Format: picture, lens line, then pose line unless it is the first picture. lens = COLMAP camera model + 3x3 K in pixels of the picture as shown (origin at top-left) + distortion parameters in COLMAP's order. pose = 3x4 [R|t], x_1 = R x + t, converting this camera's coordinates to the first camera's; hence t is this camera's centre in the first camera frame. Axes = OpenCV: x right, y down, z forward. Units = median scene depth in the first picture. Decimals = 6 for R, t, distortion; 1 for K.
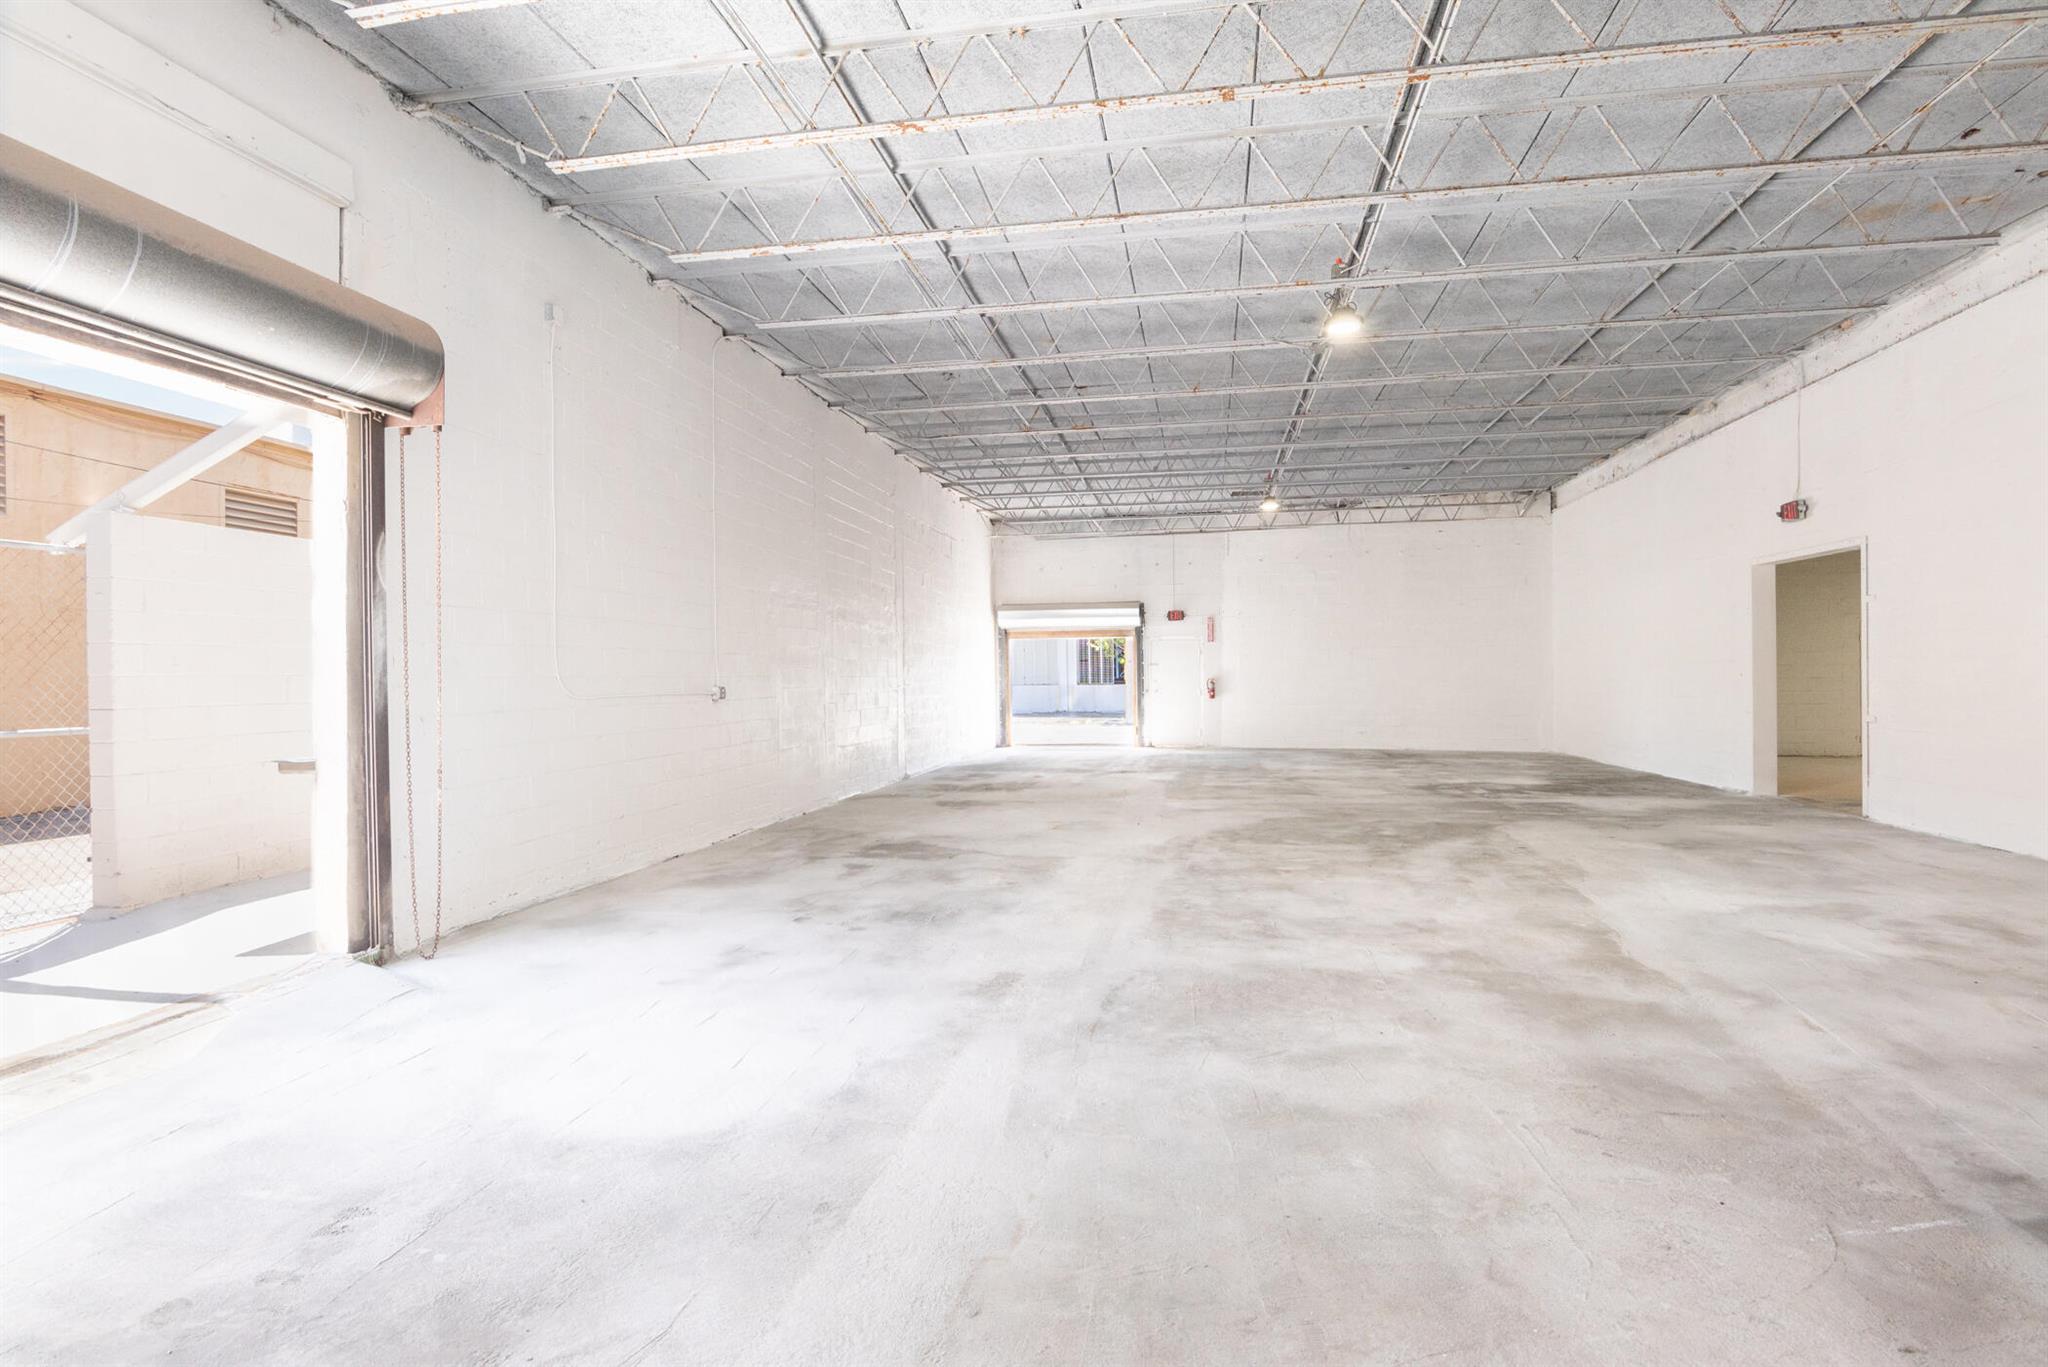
lens RADIAL K [[1040.4, 0, 1024.1], [0, 1040.4, 676.2], [0, 0, 1]] dist [-0.015243, -0.001929]
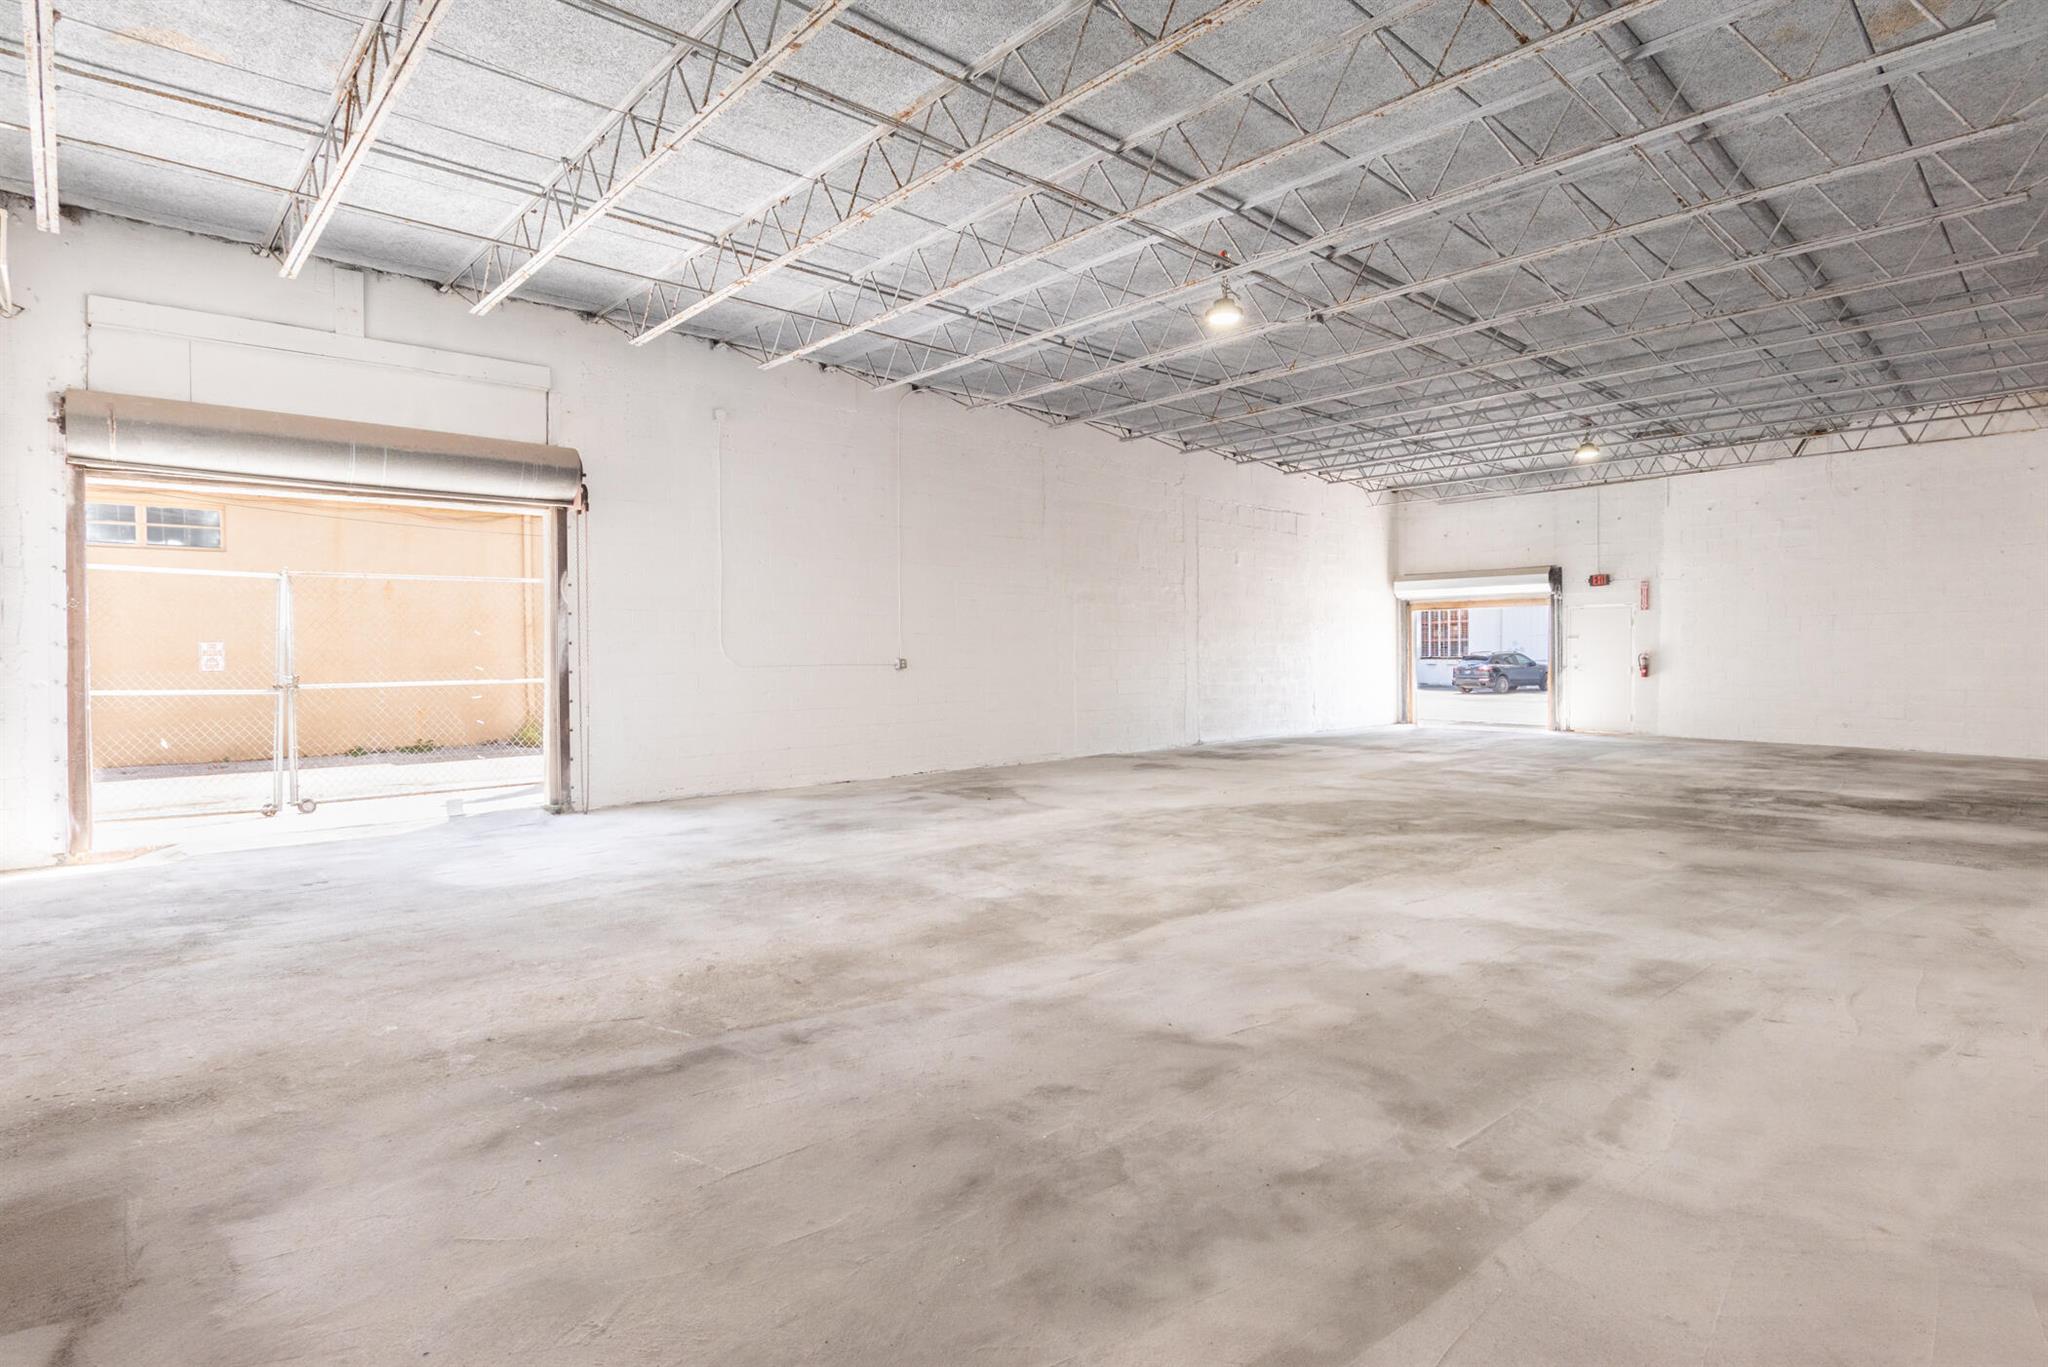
lens RADIAL K [[1040.4, 0, 994.7], [0, 1040.4, 671.8], [0, 0, 1]] dist [-0.015243, -0.001929]
pose [[0.784789, 0.015784, -0.619562, 1.084548], [-0.000531, 0.999692, 0.024795, -0.012725], [0.619763, -0.019130, 0.784556, 0.055197]]
